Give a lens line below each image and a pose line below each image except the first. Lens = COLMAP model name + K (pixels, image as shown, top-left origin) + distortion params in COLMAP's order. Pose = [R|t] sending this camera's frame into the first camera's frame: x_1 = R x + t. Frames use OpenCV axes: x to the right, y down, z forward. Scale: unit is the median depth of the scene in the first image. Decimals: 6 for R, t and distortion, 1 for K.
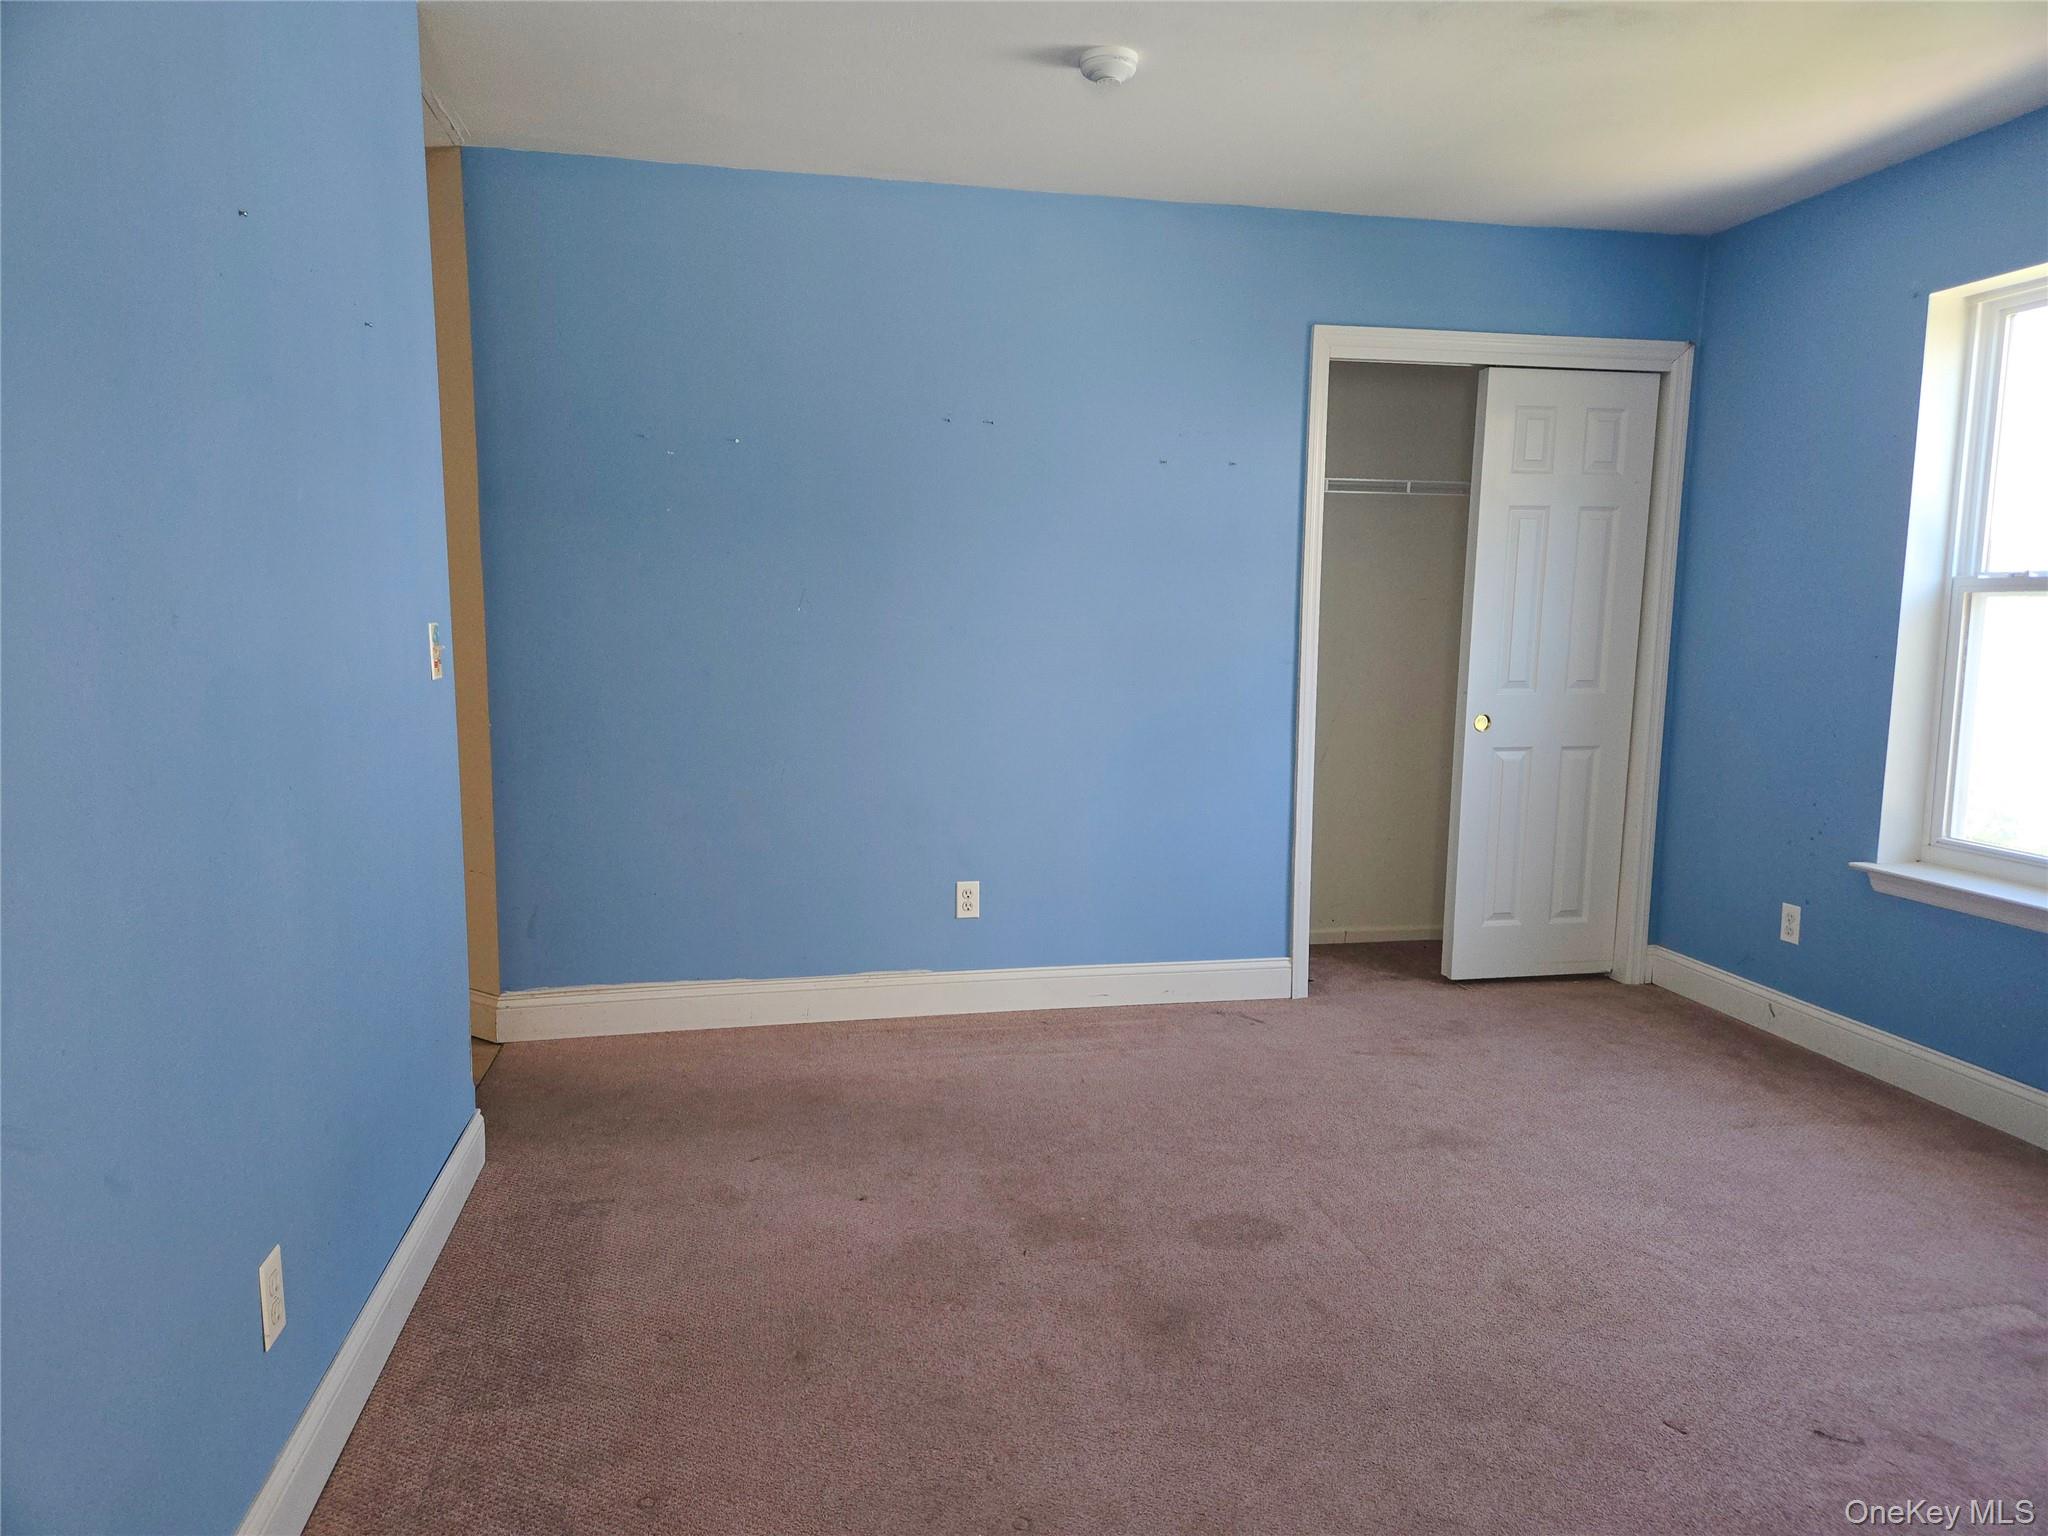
lens RADIAL K [[1371.1, 0, 1058.3], [0, 1371.1, 763.7], [0, 0, 1]] dist [0.082811, -0.066436]
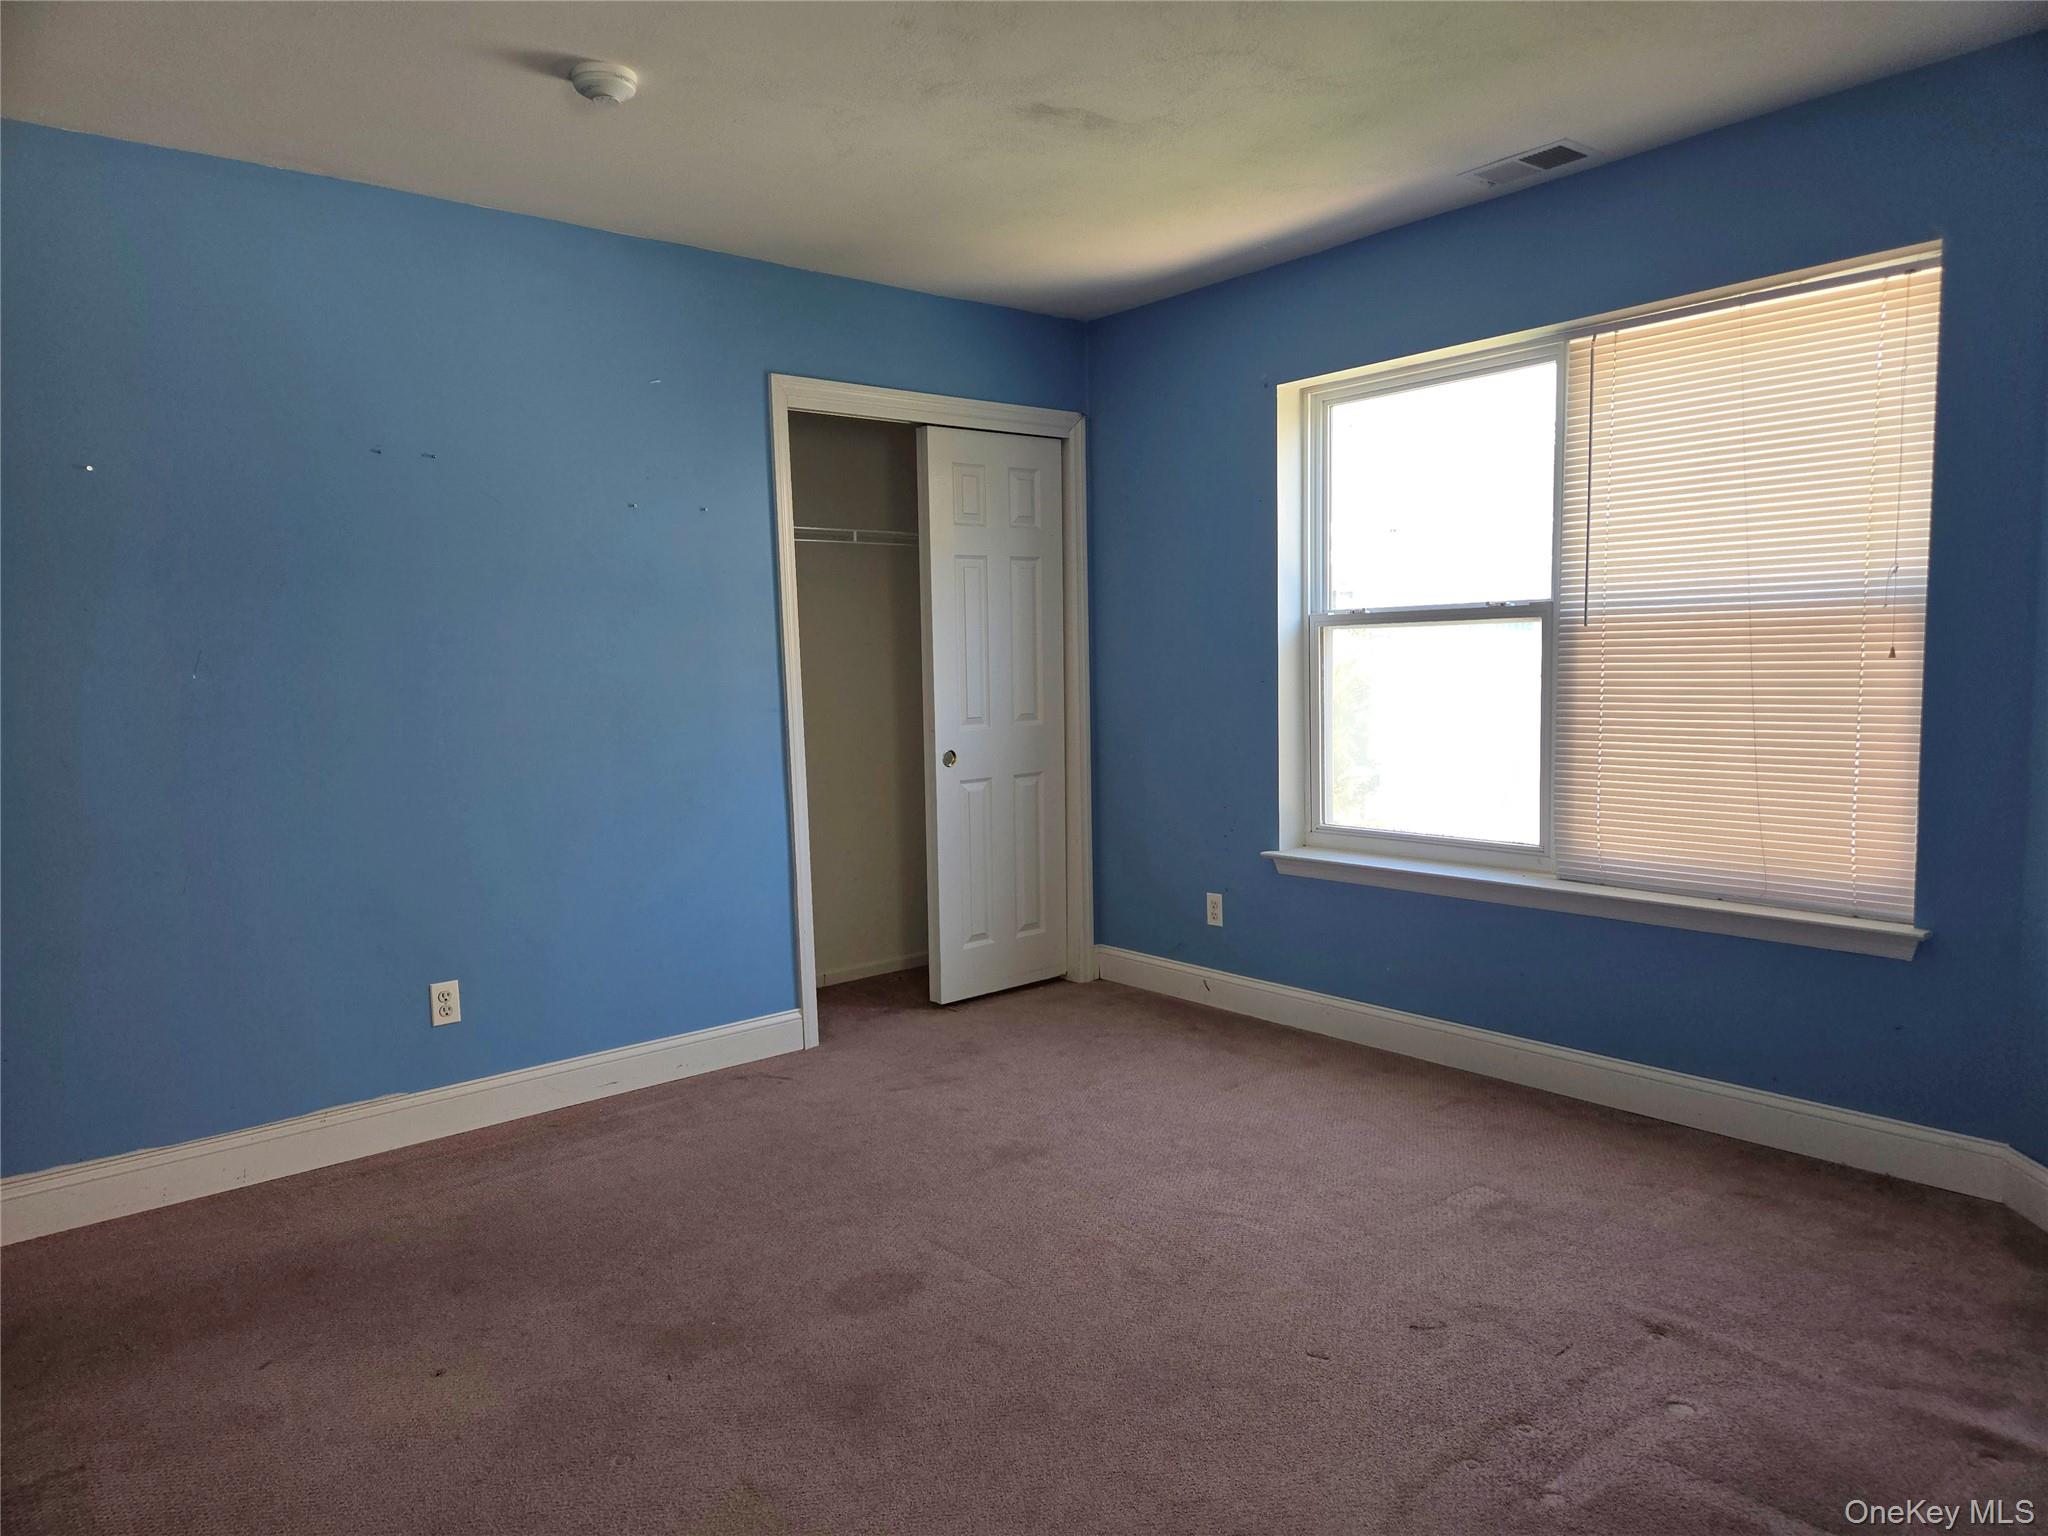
lens RADIAL K [[1359.1, 0, 1036.7], [0, 1359.1, 776.6], [0, 0, 1]] dist [0.079300, -0.061257]
pose [[0.877272, -0.078034, 0.473608, -0.144150], [0.088656, 0.996062, -0.000103, -0.010643], [-0.471735, 0.042078, 0.880736, 0.052764]]
